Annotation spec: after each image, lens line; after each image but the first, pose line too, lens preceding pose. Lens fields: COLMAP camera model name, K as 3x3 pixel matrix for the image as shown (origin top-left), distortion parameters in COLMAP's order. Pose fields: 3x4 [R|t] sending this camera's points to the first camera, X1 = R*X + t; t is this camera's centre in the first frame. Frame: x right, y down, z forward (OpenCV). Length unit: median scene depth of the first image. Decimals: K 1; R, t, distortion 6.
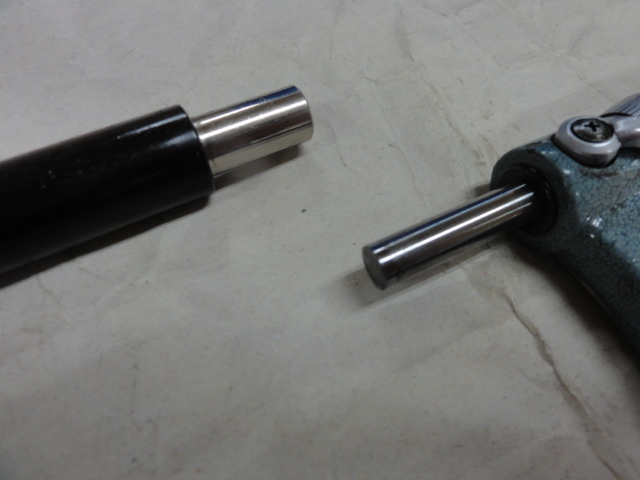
lens RADIAL K [[445.8, 0, 325.9], [0, 445.8, 240.8], [0, 0, 1]] dist [0.006349, 0.020217]
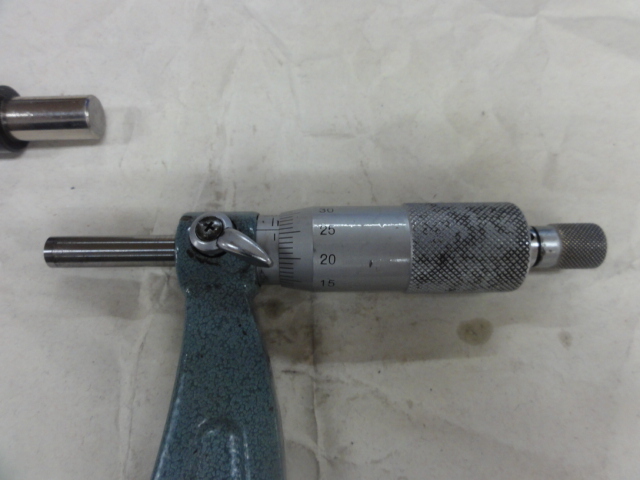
lens RADIAL K [[445.8, 0, 322.9], [0, 445.8, 236.1], [0, 0, 1]] dist [0.006349, 0.020217]
pose [[0.894212, 0.415975, -0.165381, 0.948313], [-0.363939, 0.890679, 0.272470, -0.602073], [0.260642, -0.183457, 0.947844, -0.152241]]
